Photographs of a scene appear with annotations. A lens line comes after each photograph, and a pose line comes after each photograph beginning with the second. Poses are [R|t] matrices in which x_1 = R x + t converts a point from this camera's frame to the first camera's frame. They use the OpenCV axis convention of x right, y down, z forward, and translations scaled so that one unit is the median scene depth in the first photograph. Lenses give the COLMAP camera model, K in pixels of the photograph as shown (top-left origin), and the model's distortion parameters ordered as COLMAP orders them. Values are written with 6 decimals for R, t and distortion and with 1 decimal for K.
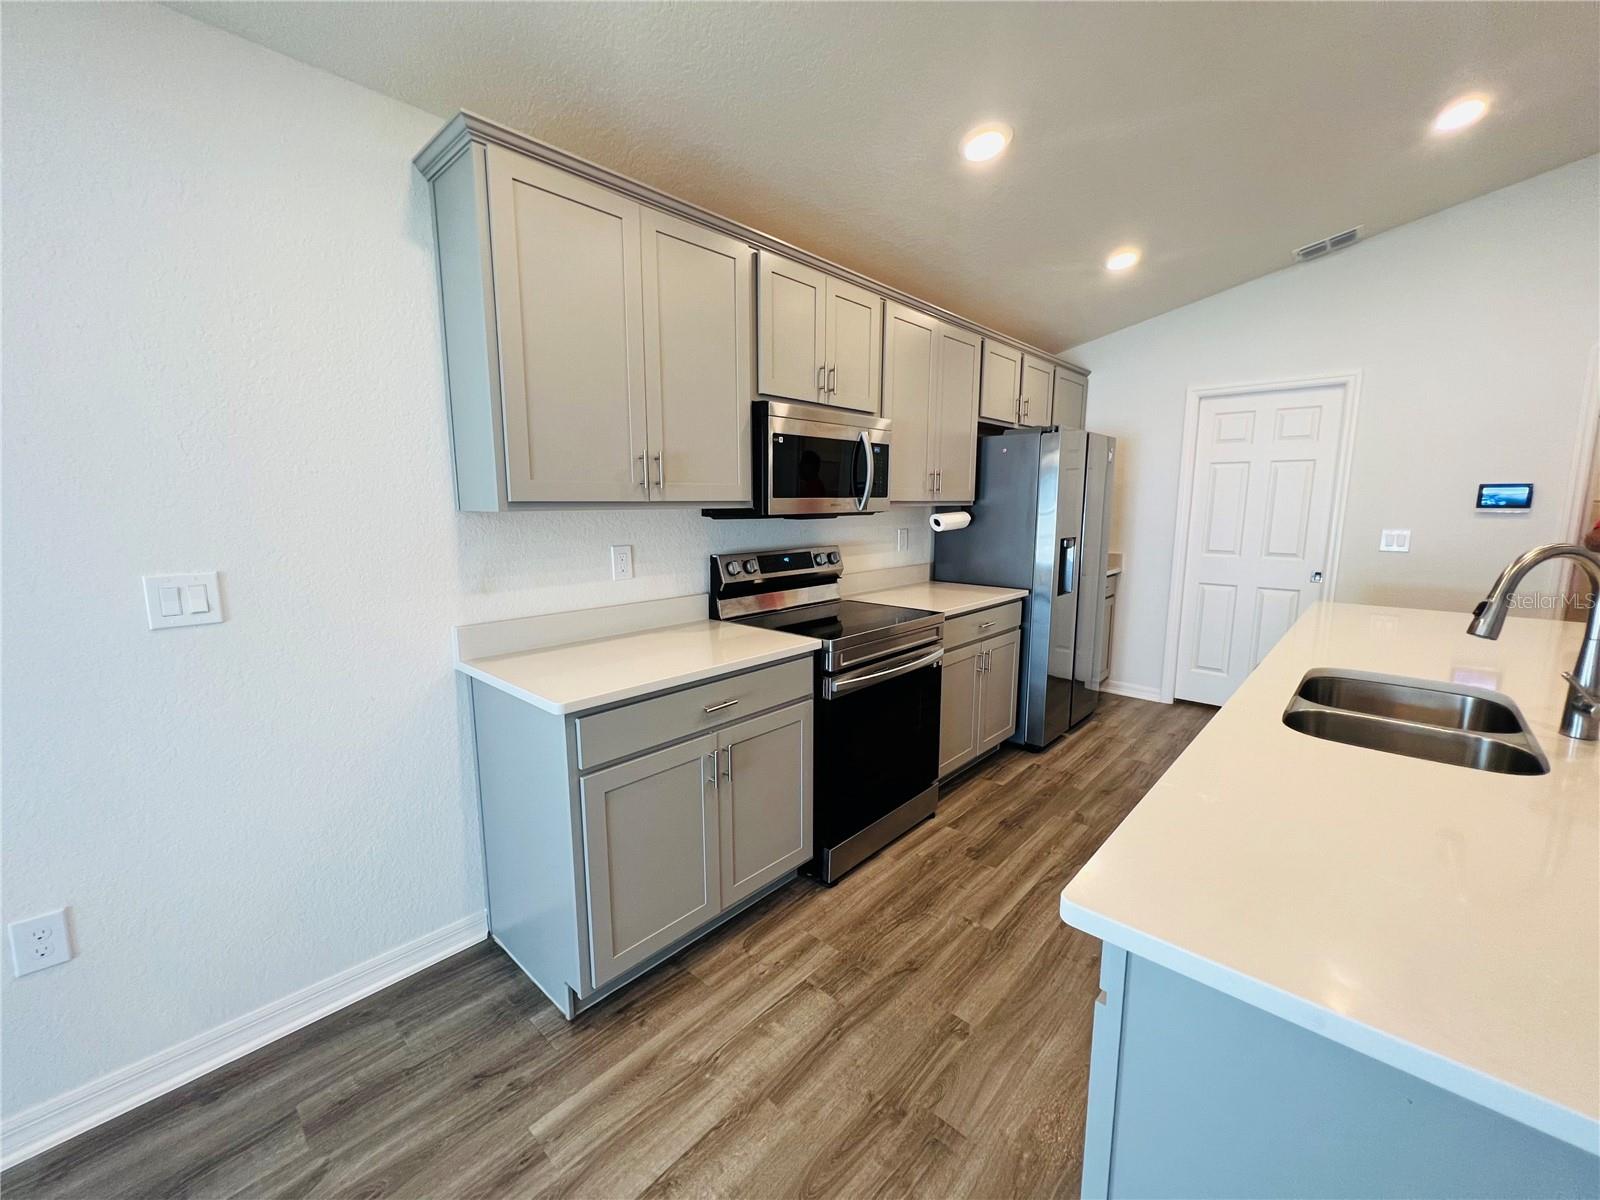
lens RADIAL K [[641.2, 0, 800.0], [0, 641.2, 600.0], [0, 0, 1]] dist [0.001460, 0.000663]
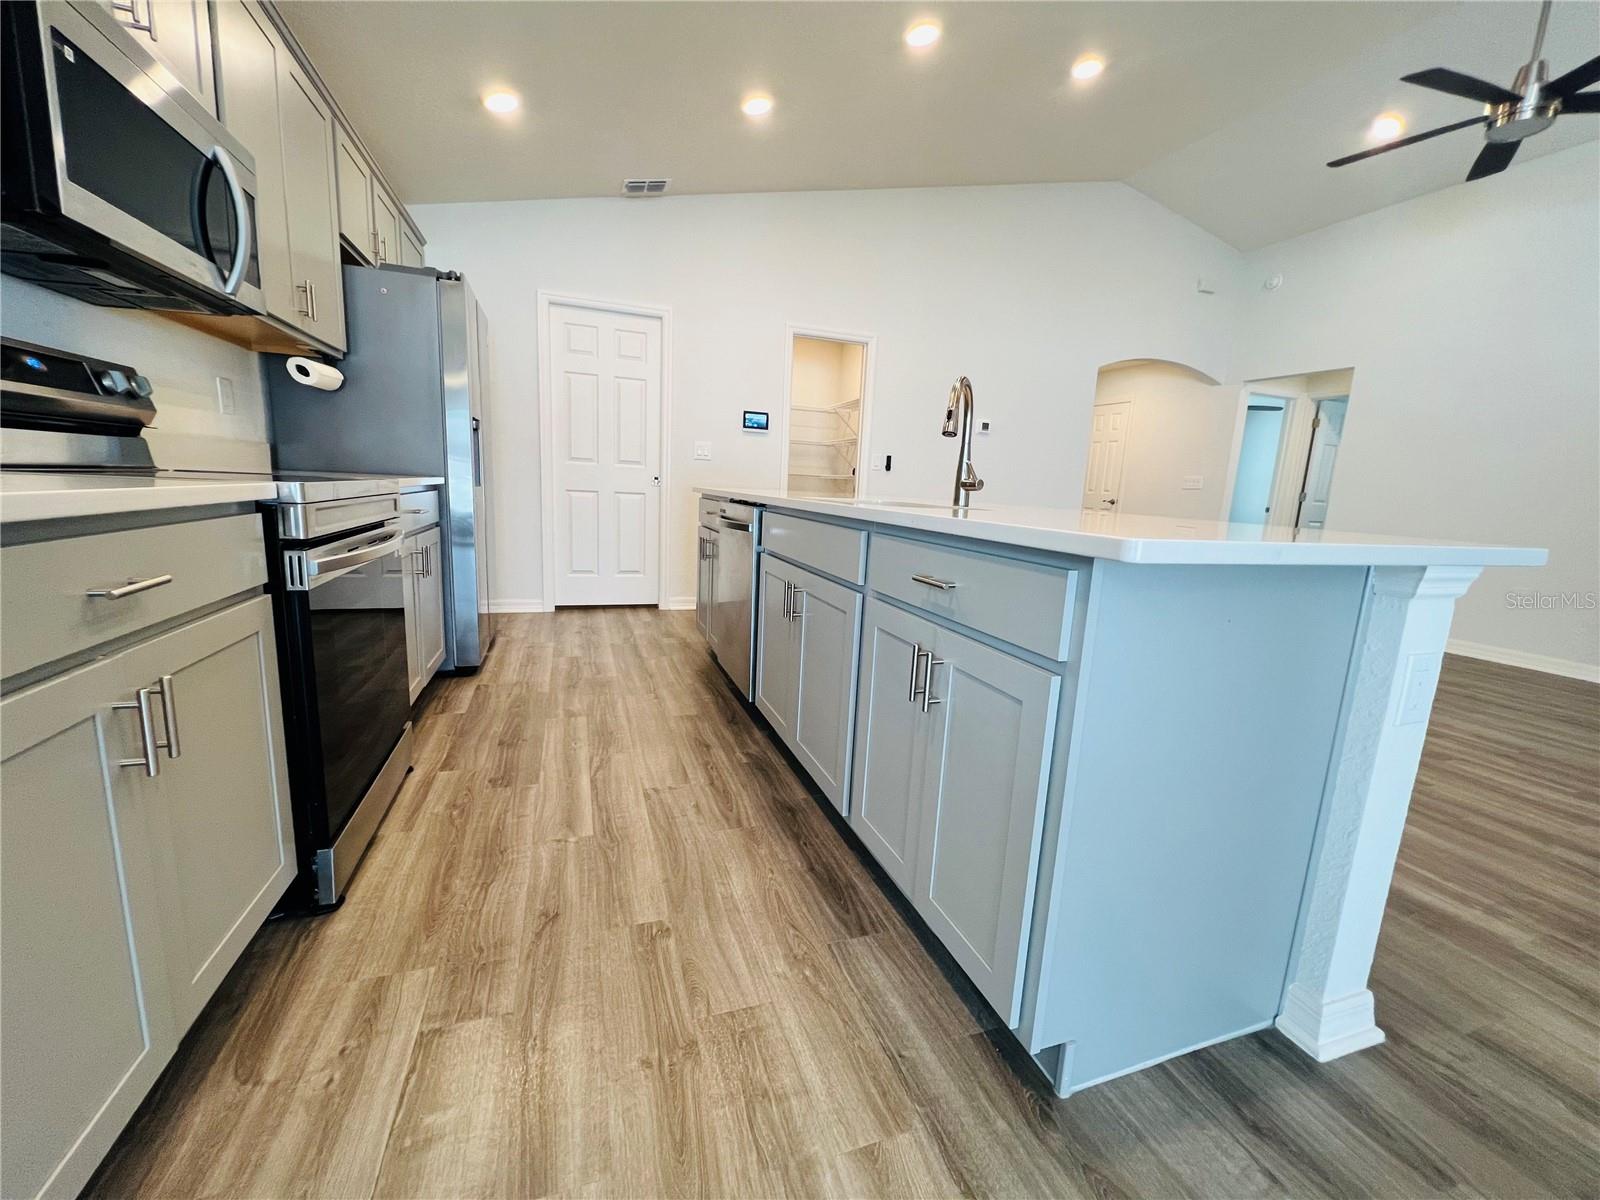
lens RADIAL K [[641.2, 0, 800.0], [0, 641.2, 600.0], [0, 0, 1]] dist [0.001460, 0.000663]
pose [[0.470490, -0.131361, 0.872573, -0.238761], [0.083643, 0.991044, 0.104096, 0.136597], [-0.878432, 0.024009, 0.477264, 0.330087]]
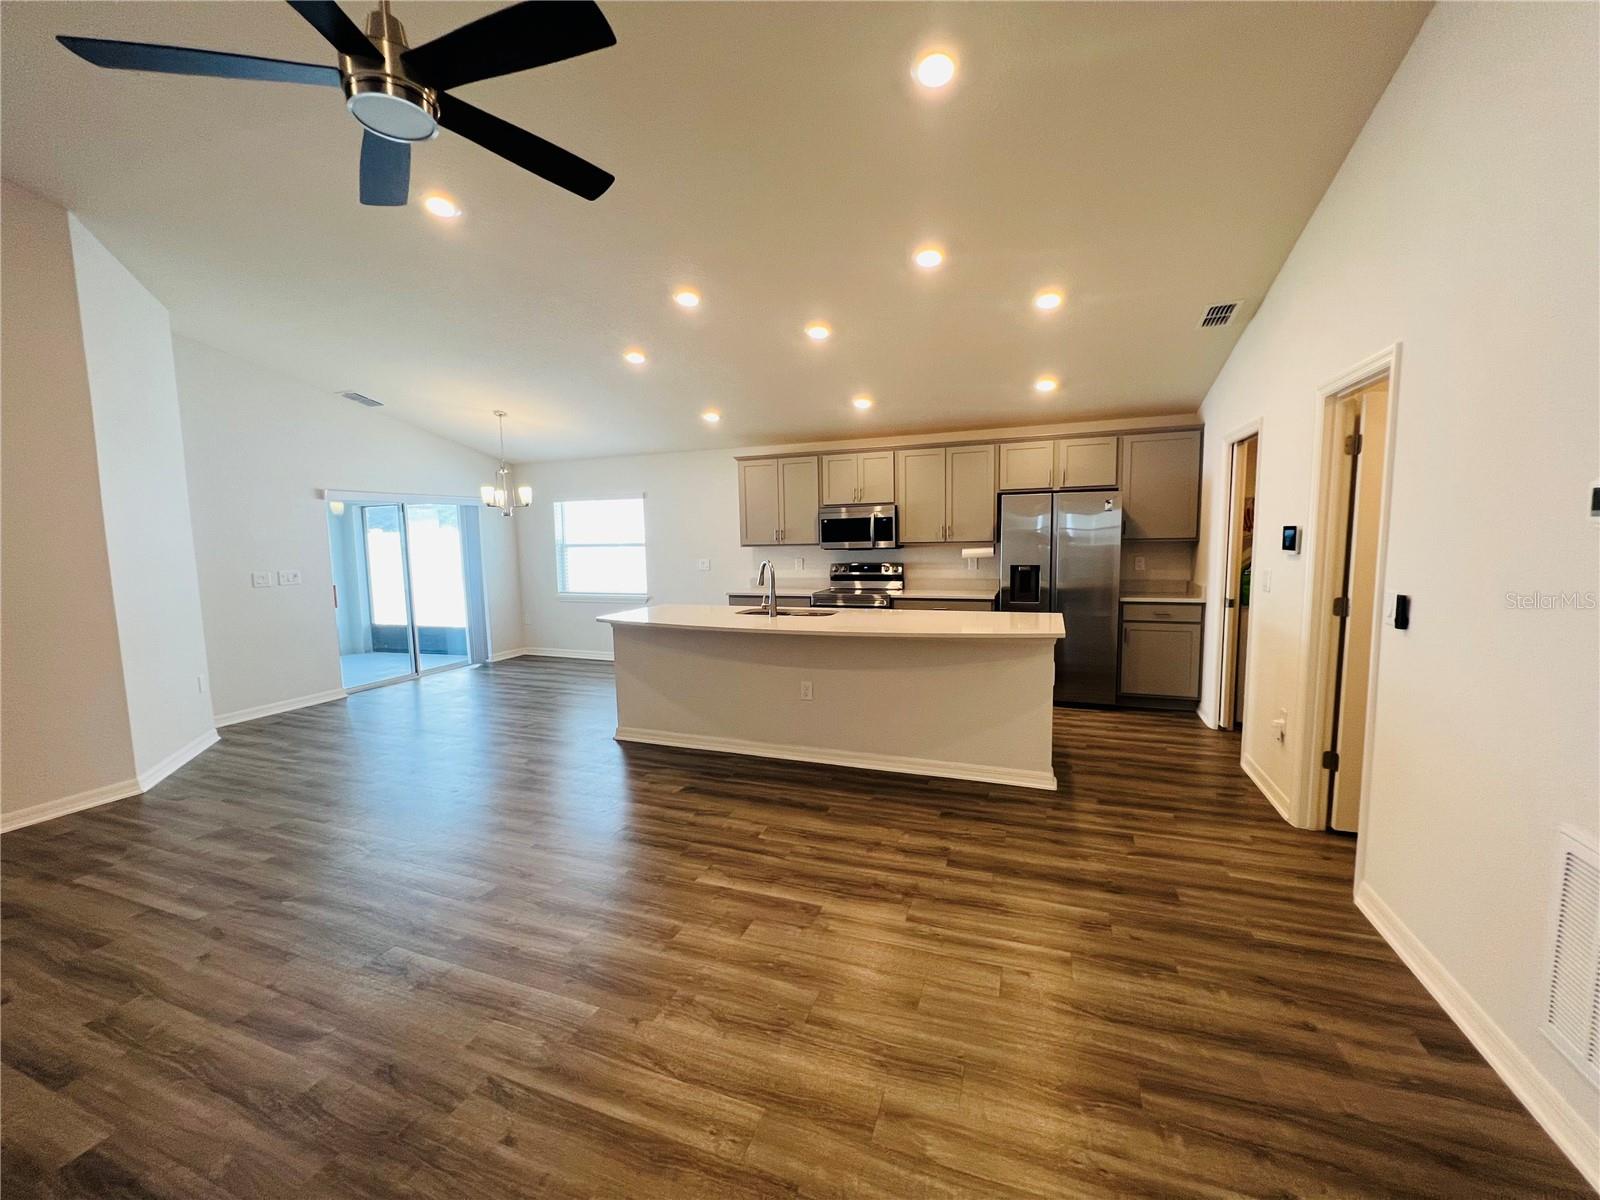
lens RADIAL K [[641.2, 0, 800.0], [0, 641.2, 600.0], [0, 0, 1]] dist [0.001460, 0.000663]
pose [[0.372229, 0.086690, -0.924084, 2.508771], [-0.123636, 0.991387, 0.043202, -0.020483], [0.919869, 0.098169, 0.379741, -0.111304]]
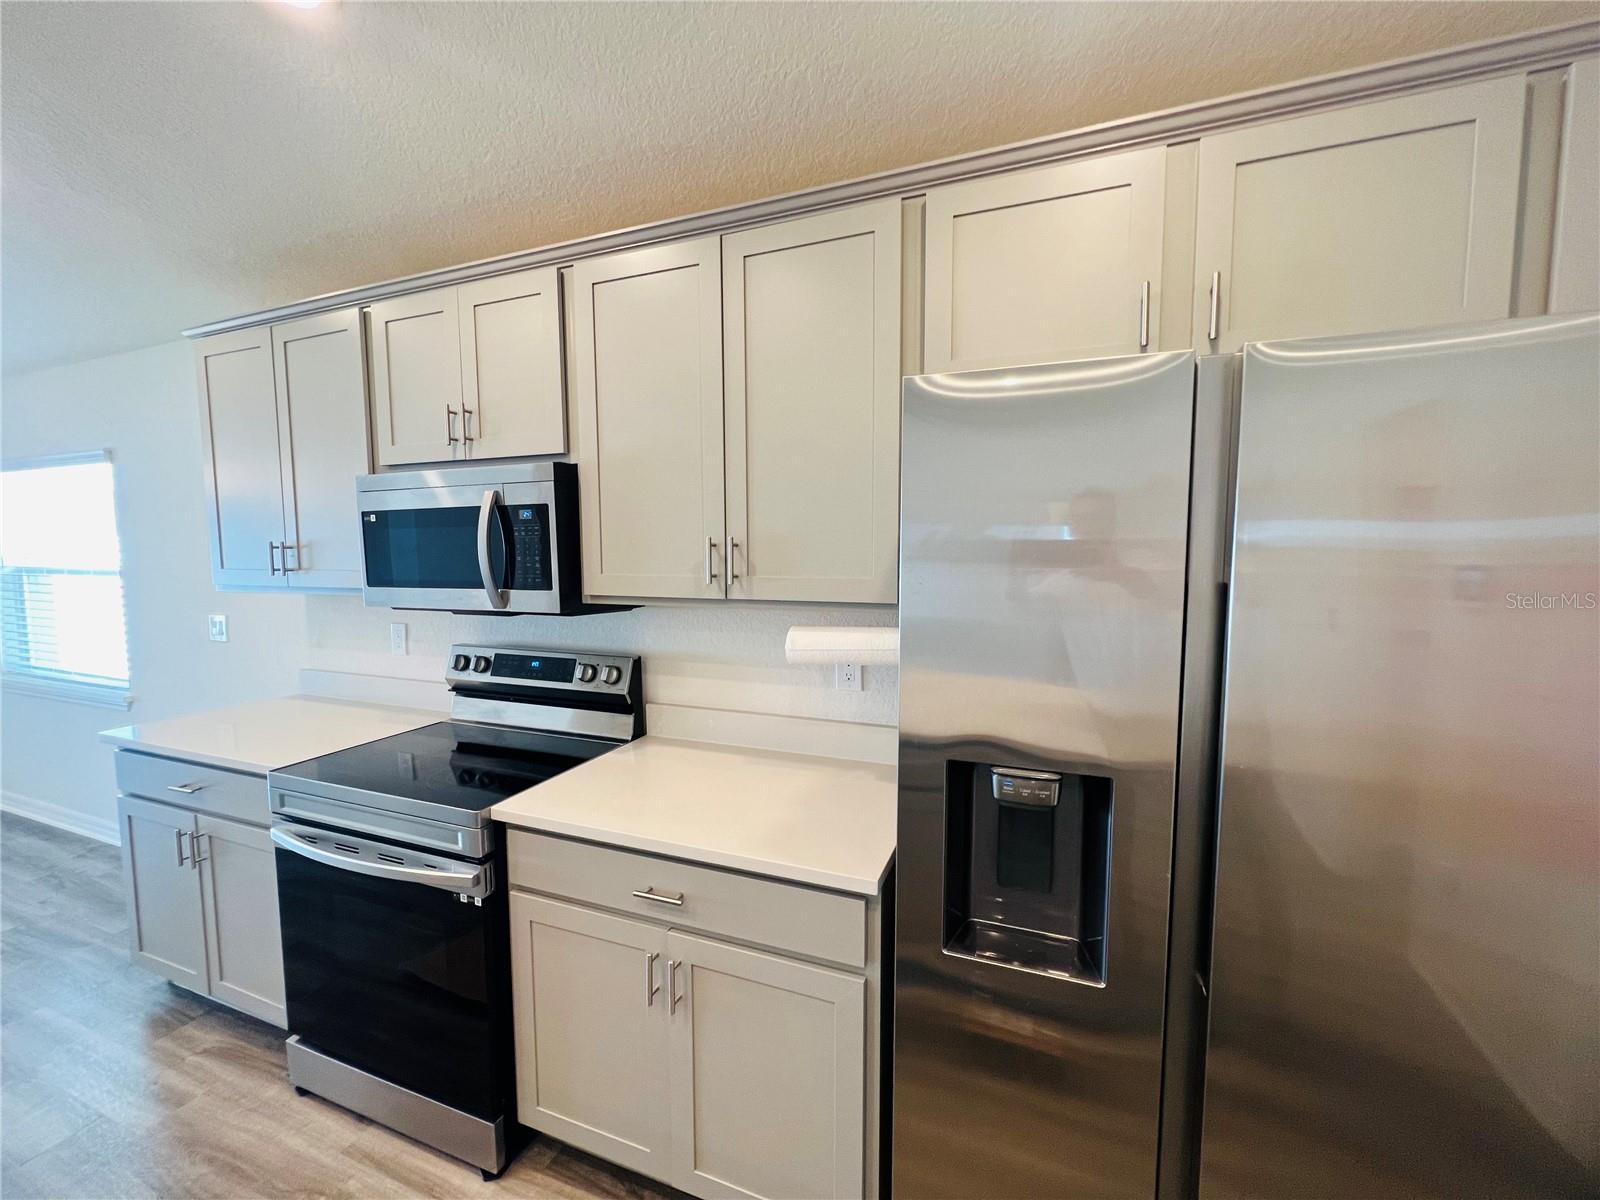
lens RADIAL K [[641.2, 0, 800.0], [0, 641.2, 600.0], [0, 0, 1]] dist [0.001460, 0.000663]
pose [[0.364006, 0.073516, -0.928491, 0.959474], [-0.140167, 0.989851, 0.023423, -0.243110], [0.920789, 0.121618, 0.370616, 1.221259]]
